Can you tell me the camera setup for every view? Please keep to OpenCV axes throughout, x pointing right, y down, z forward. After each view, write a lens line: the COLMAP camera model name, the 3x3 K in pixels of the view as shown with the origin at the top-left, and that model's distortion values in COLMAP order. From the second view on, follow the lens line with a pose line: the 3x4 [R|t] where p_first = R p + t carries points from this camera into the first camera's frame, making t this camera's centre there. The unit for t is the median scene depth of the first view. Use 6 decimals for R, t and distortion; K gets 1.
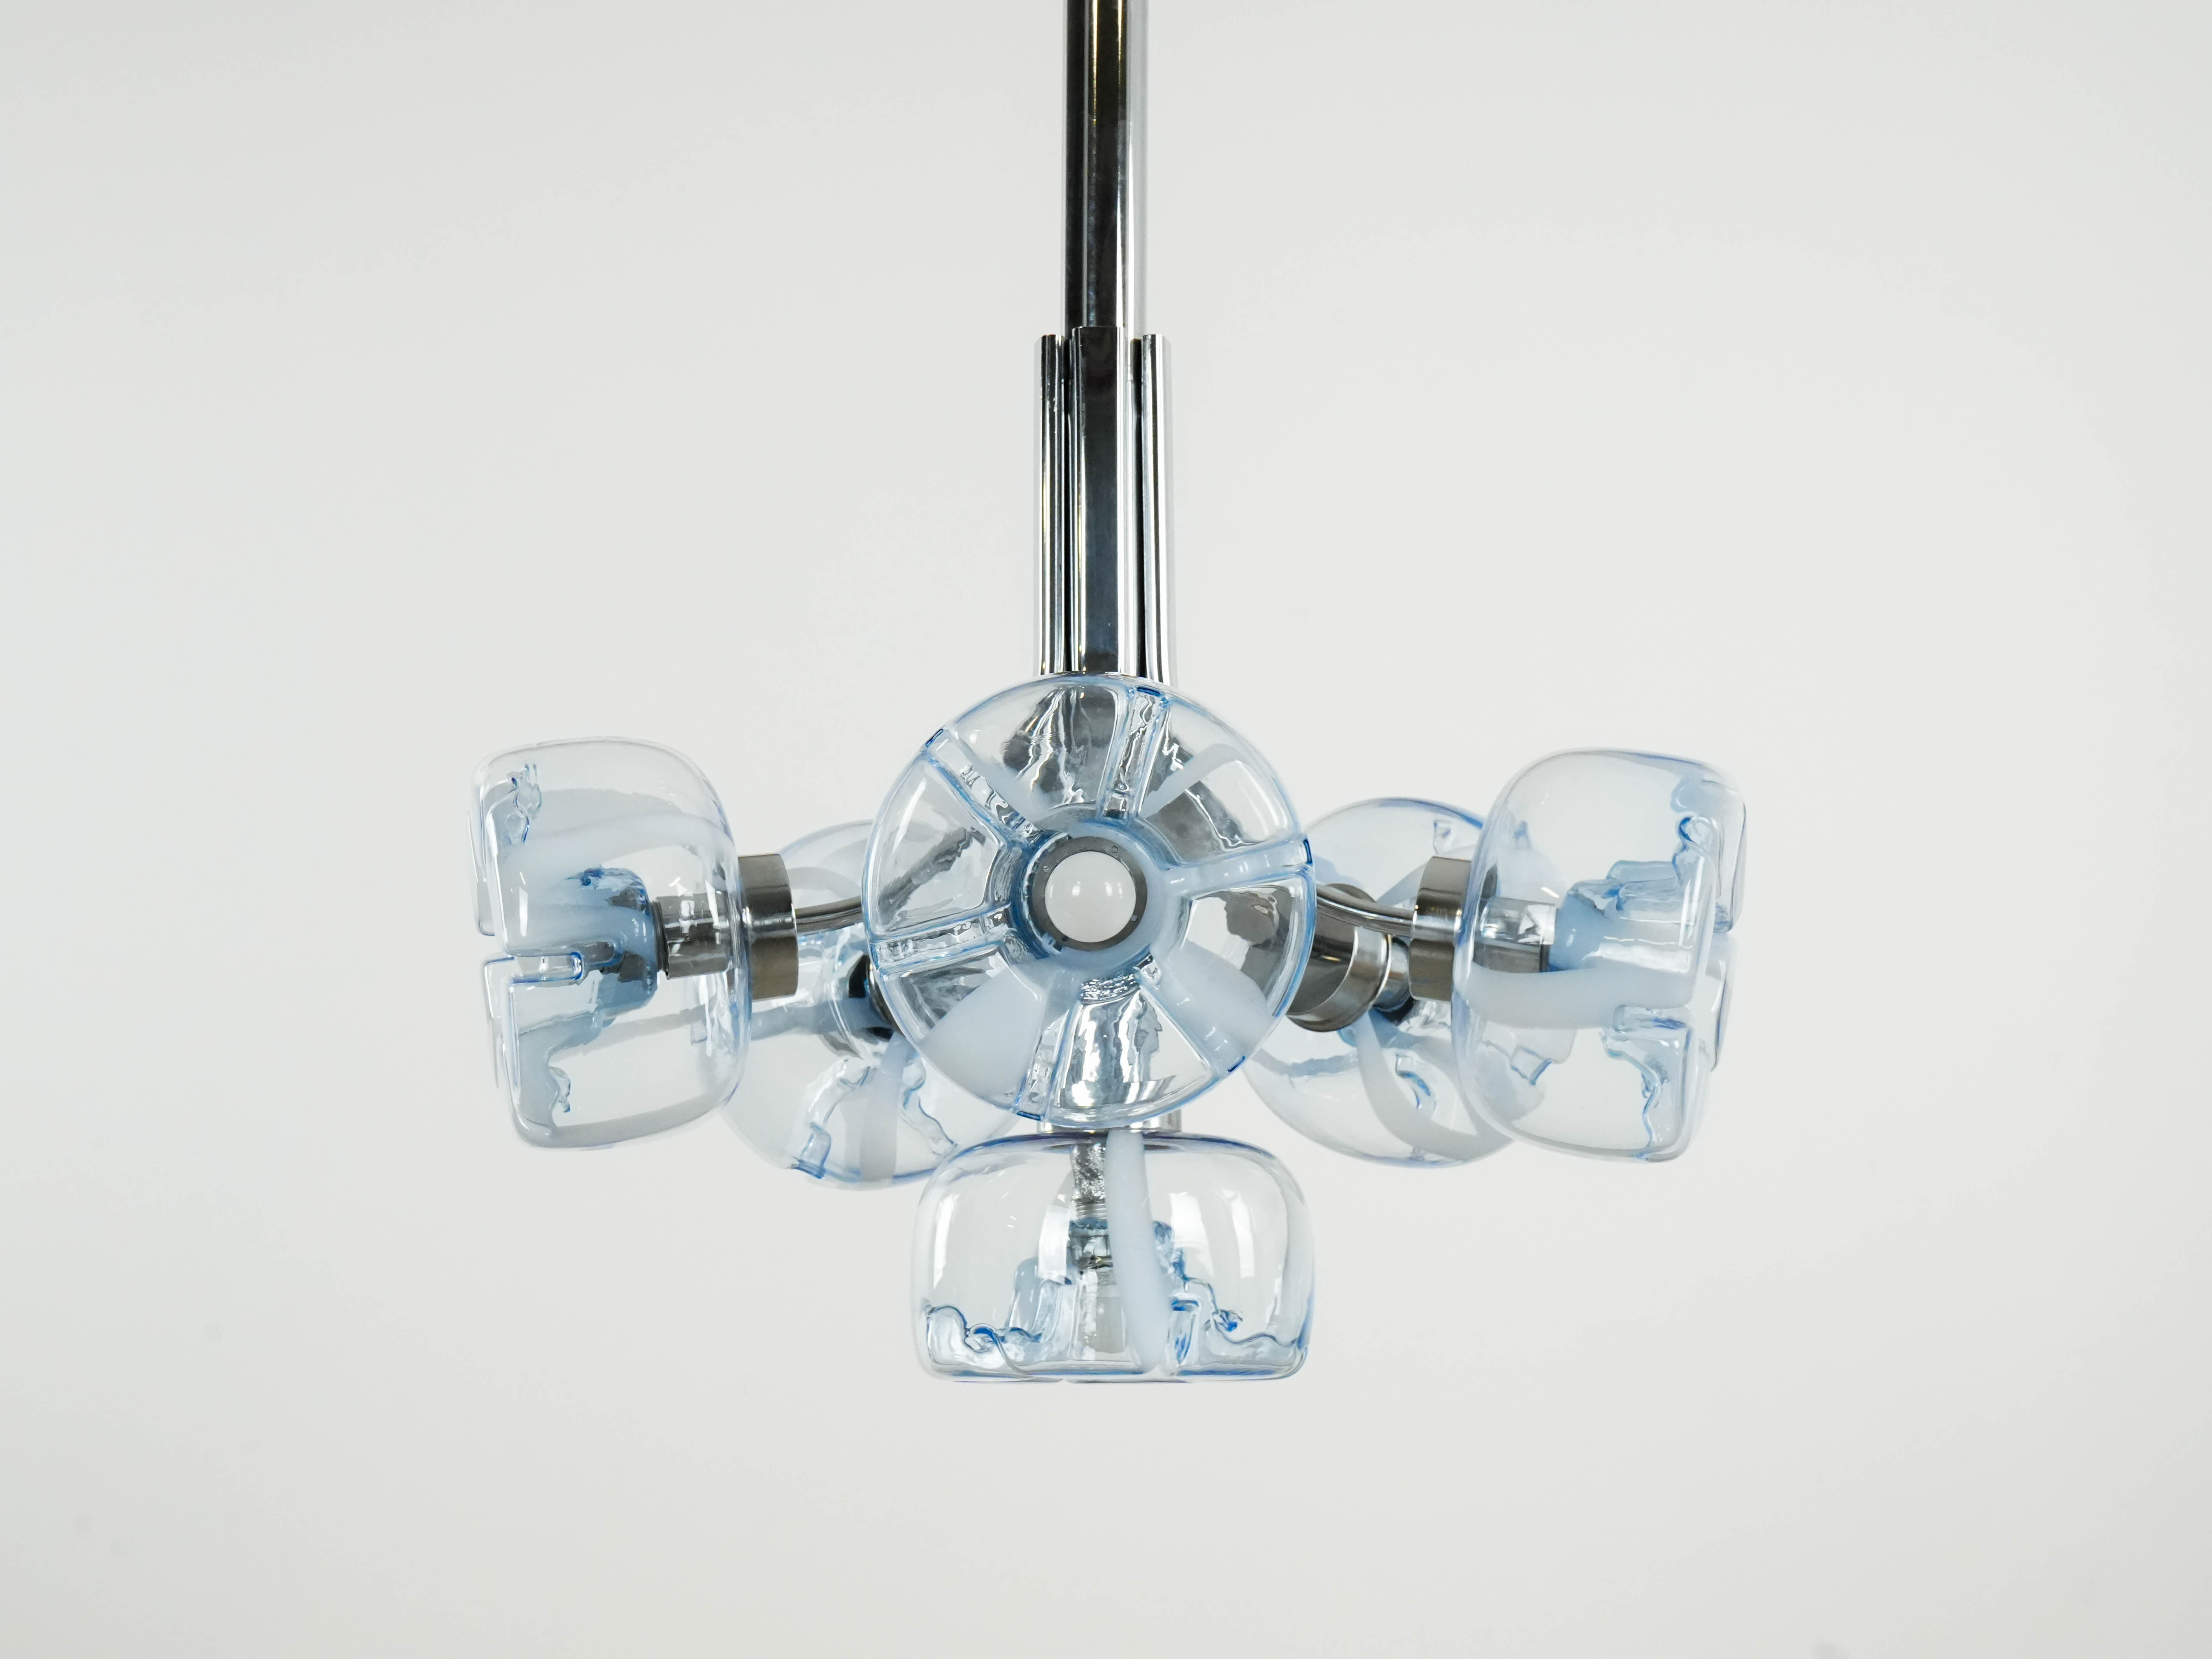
lens RADIAL K [[4098.1, 0, 949.5], [0, 4098.1, 831.5], [0, 0, 1]] dist [0.591873, 0.009770]
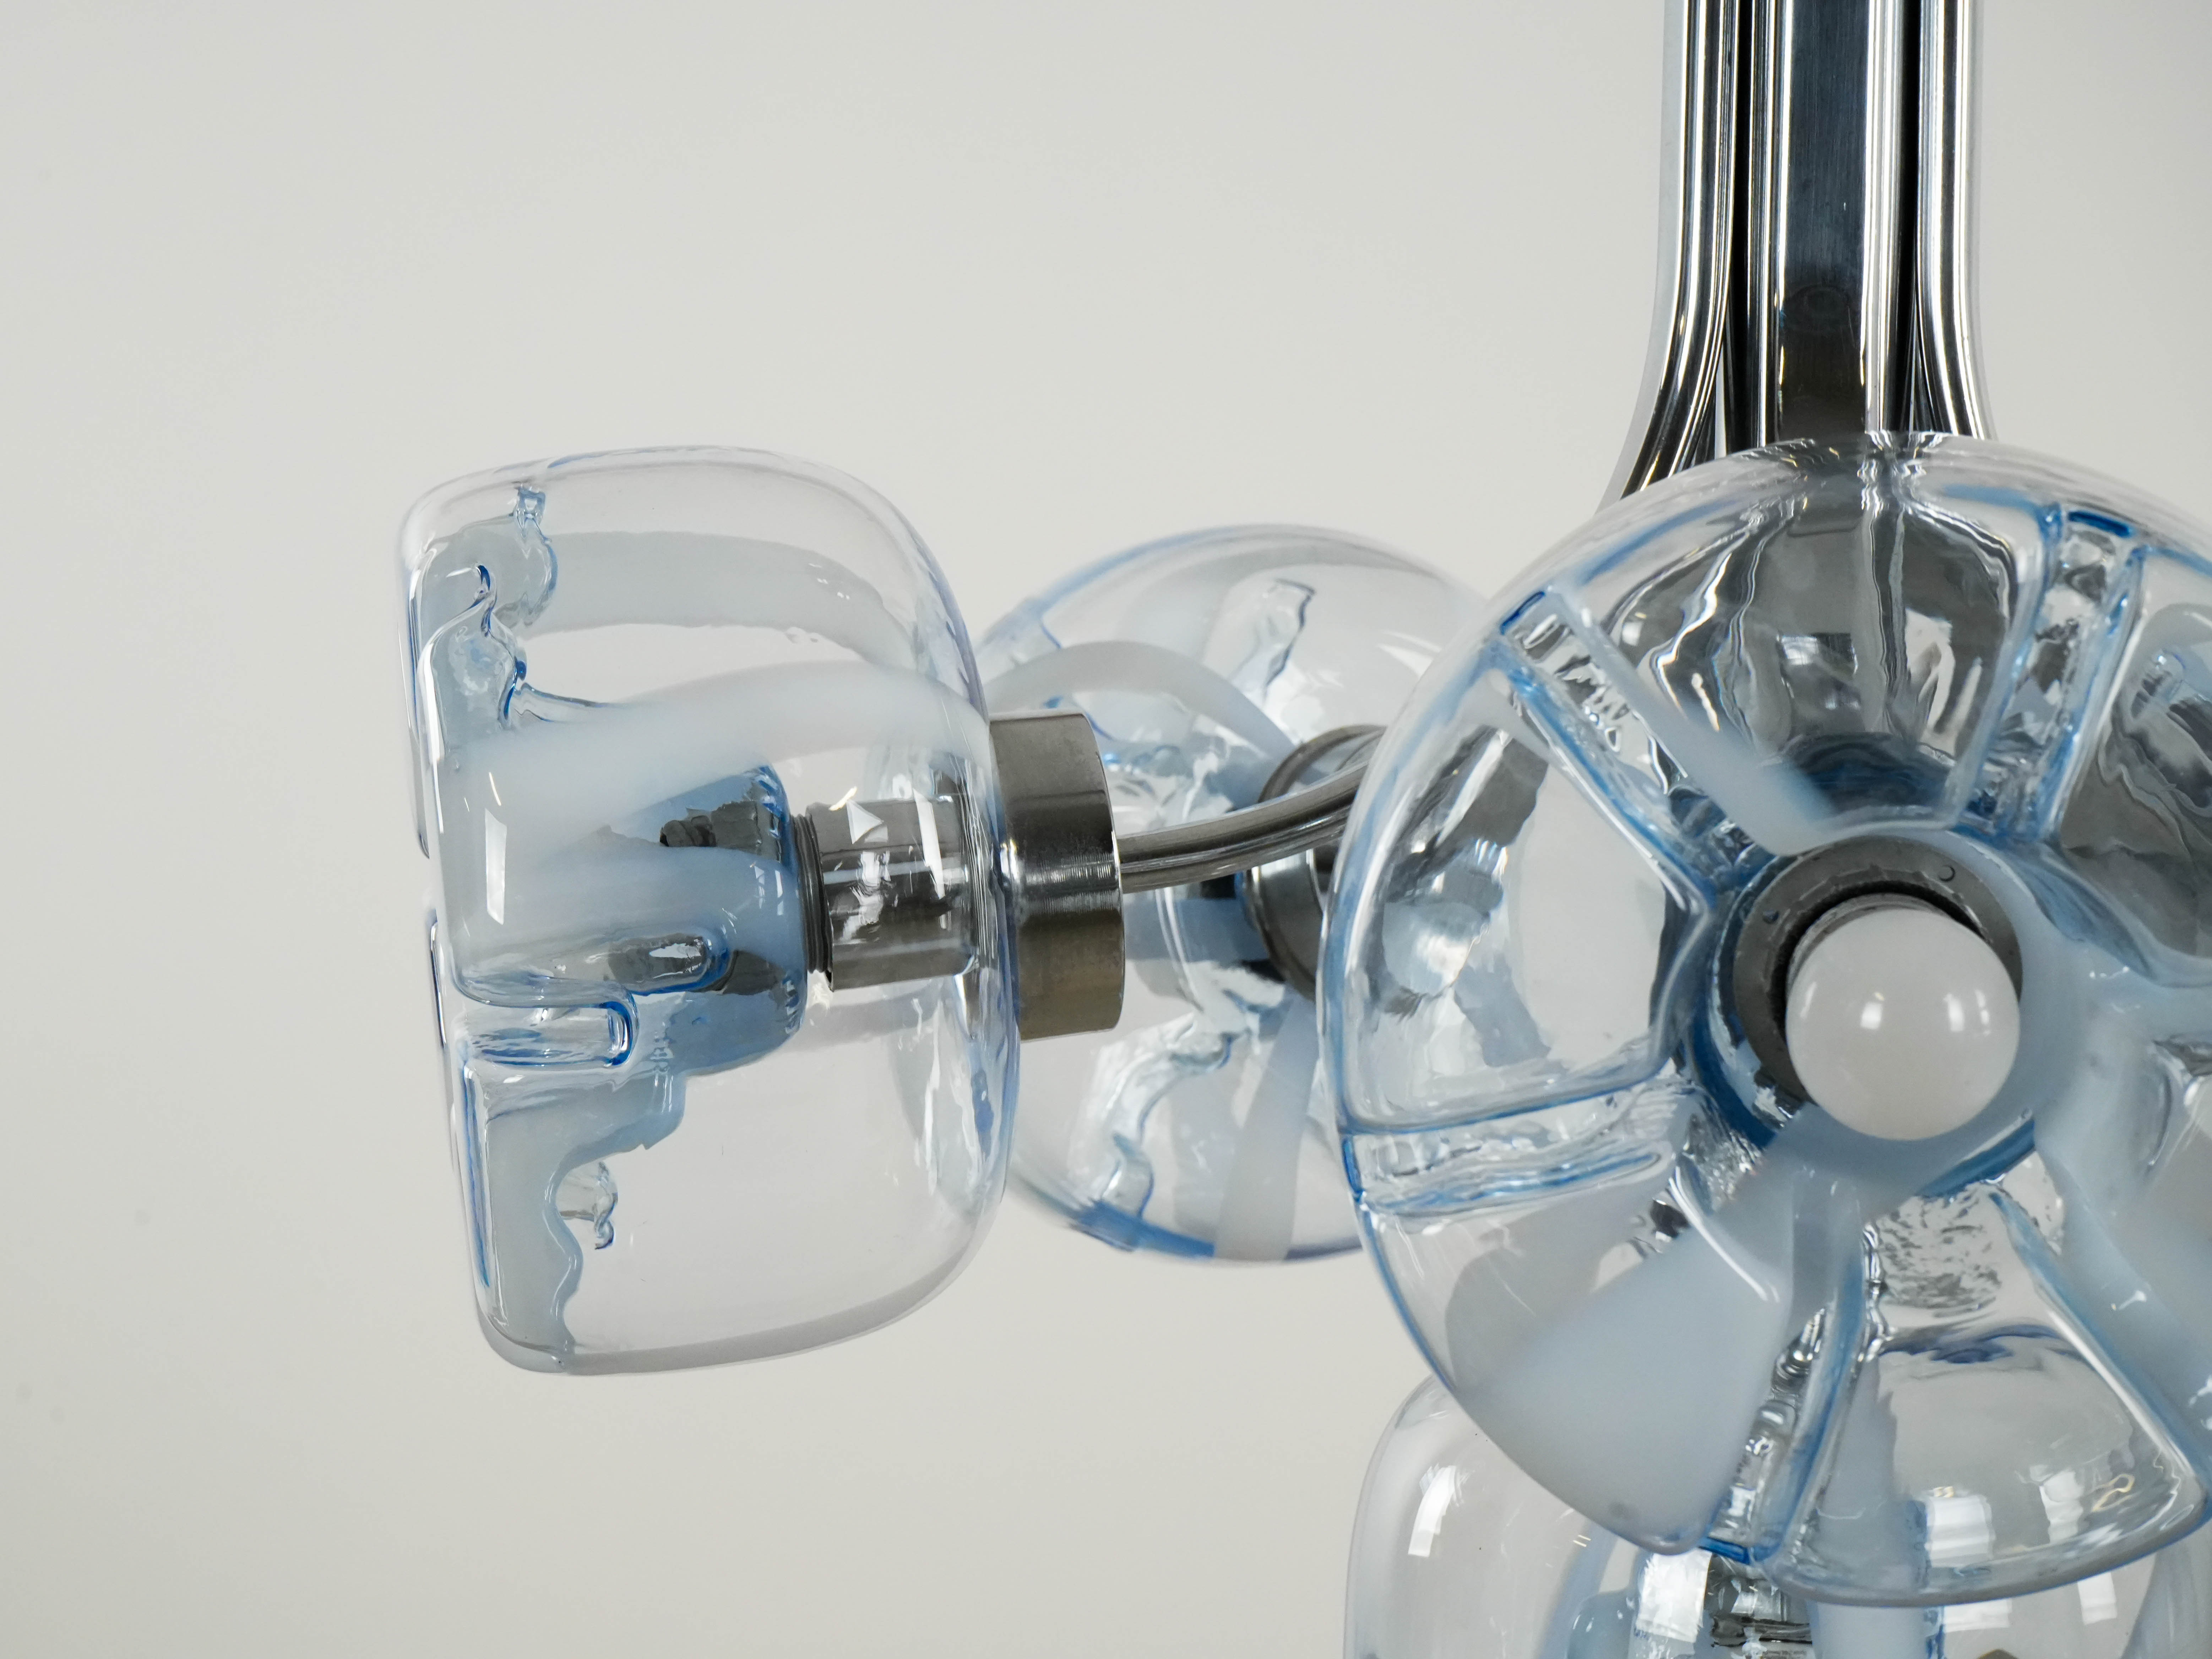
lens RADIAL K [[4744.0, 0, 1106.0], [0, 4744.0, 829.5], [0, 0, 1]] dist [0.019642, 1.085634]
pose [[0.999612, 0.027027, -0.006788, -0.035696], [-0.025441, 0.984528, 0.173369, -0.071795], [0.011369, -0.173129, 0.984834, 0.497772]]
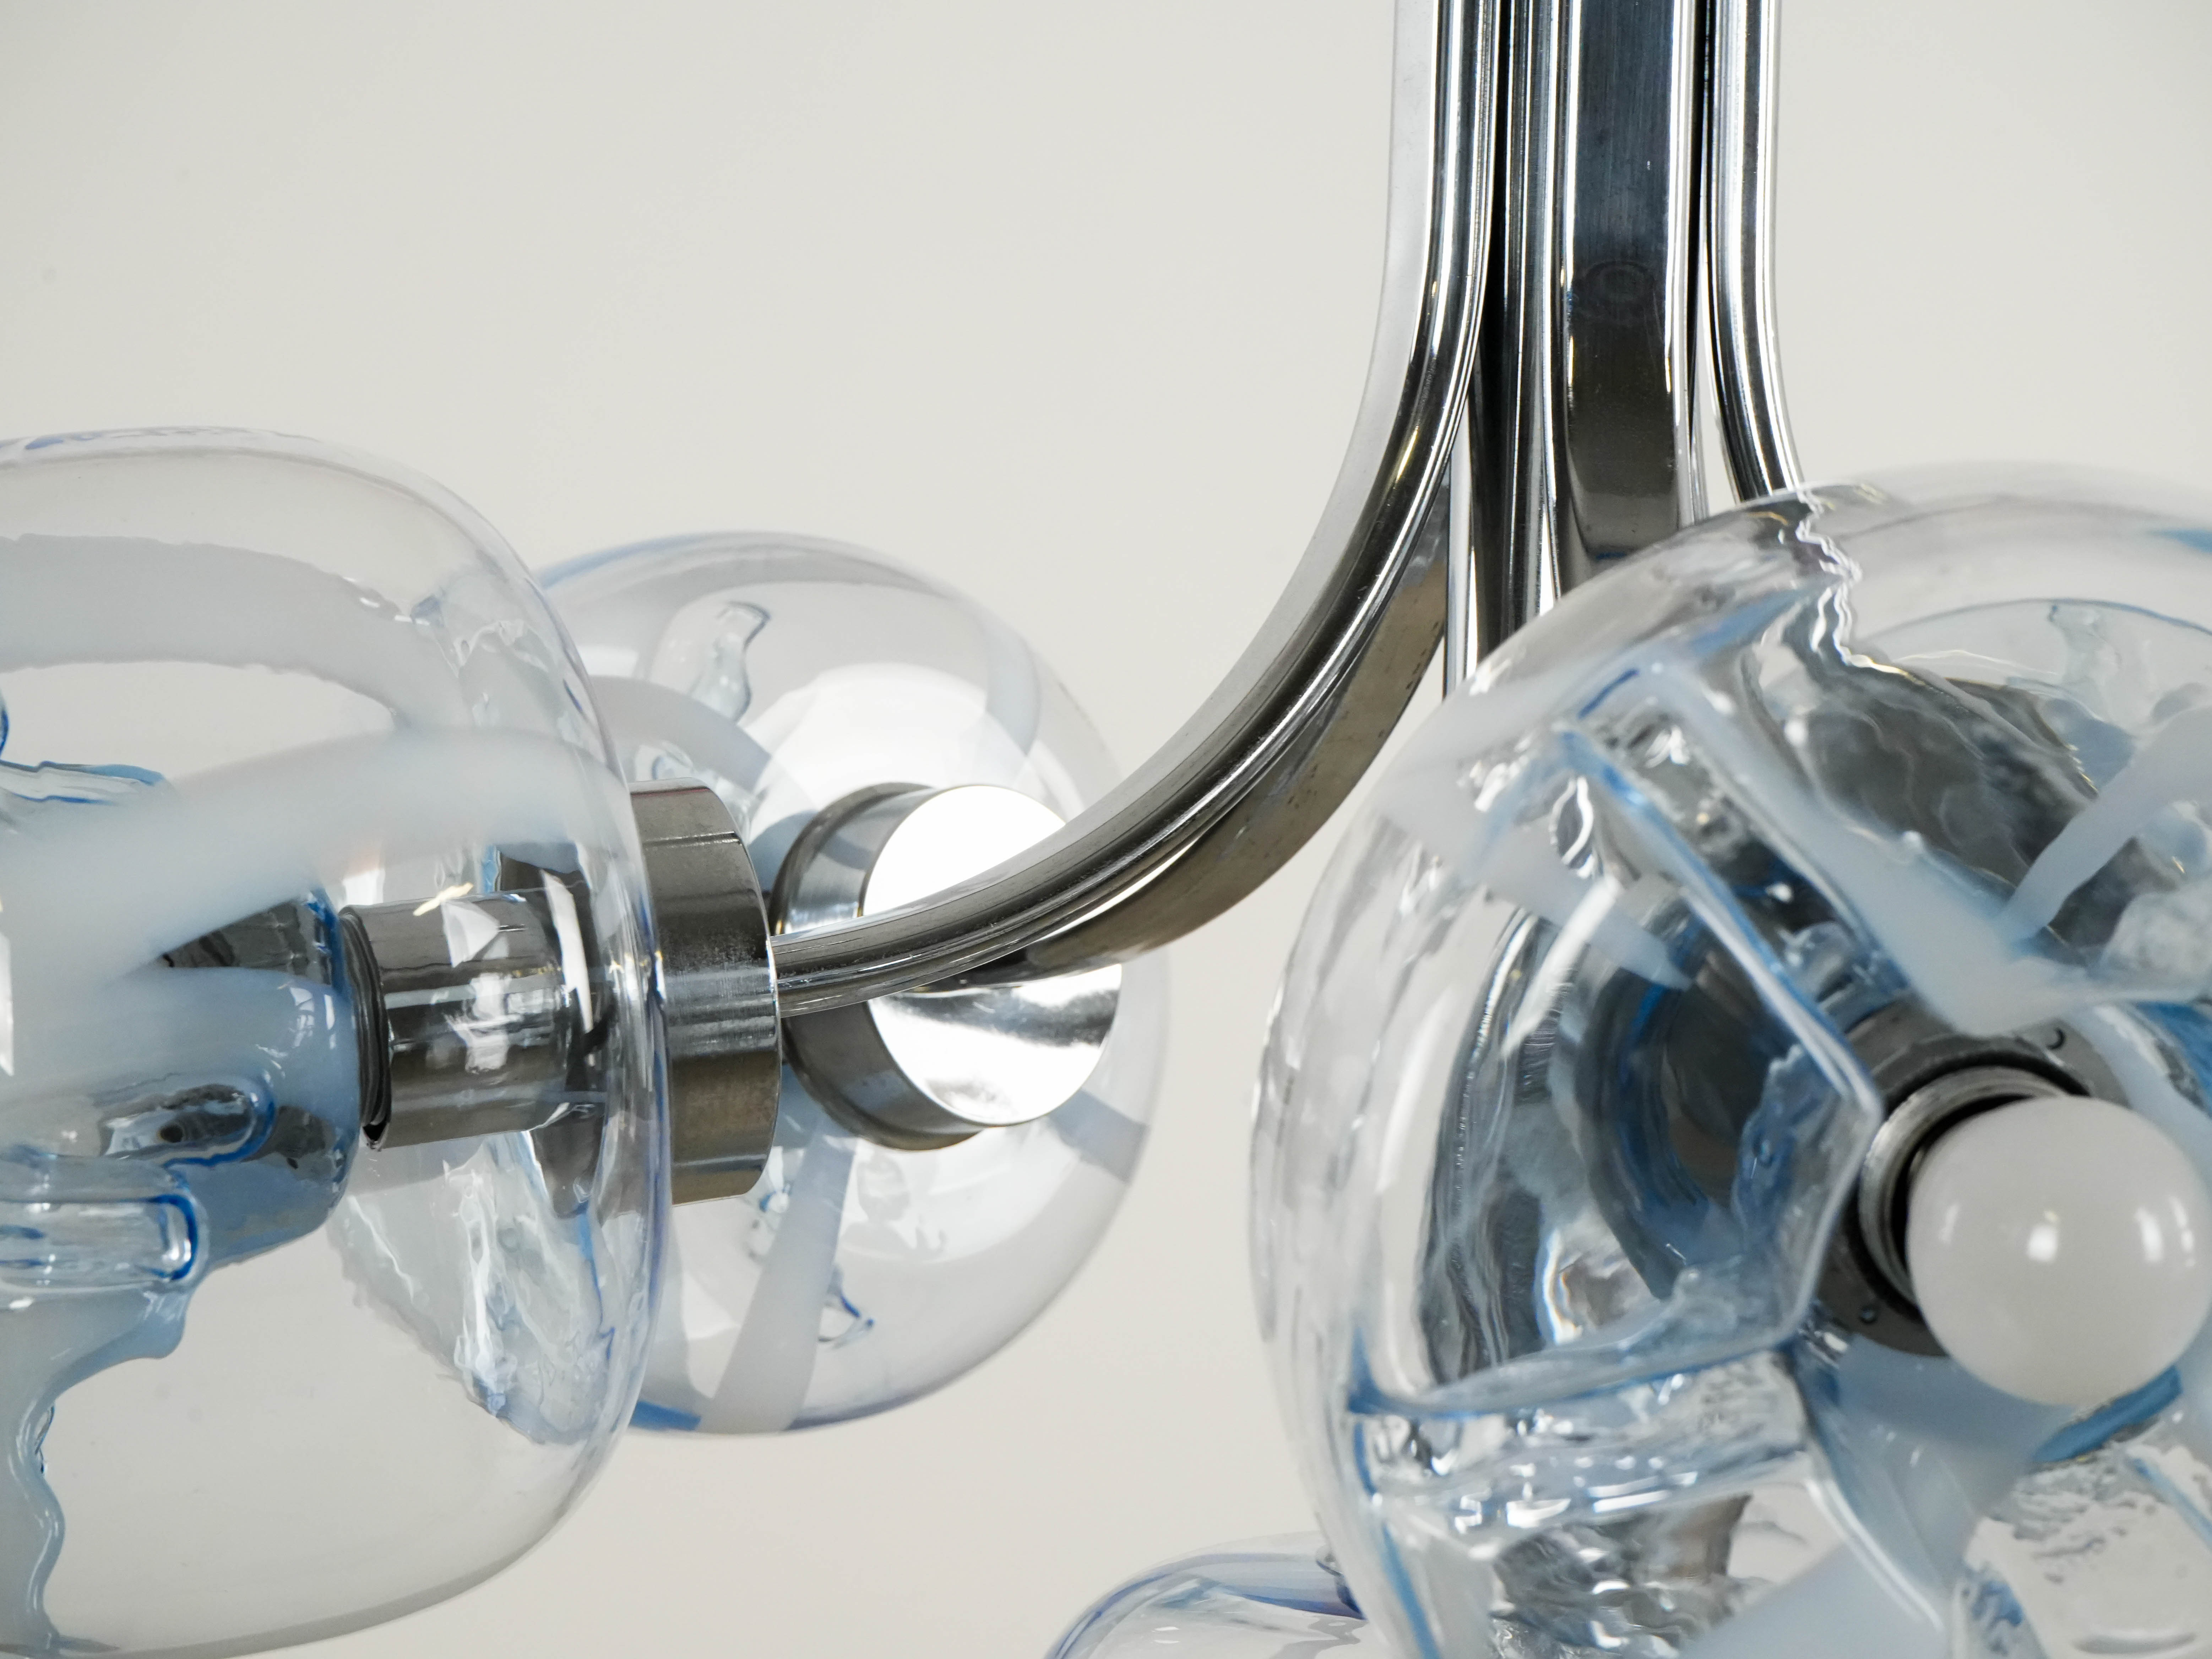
lens RADIAL K [[4744.0, 0, 1106.0], [0, 4744.0, 829.5], [0, 0, 1]] dist [0.019642, 1.085634]
pose [[0.975401, 0.032196, 0.218076, -0.097051], [-0.069982, 0.983328, 0.167837, -0.060142], [-0.209037, -0.178969, 0.961392, 0.618939]]
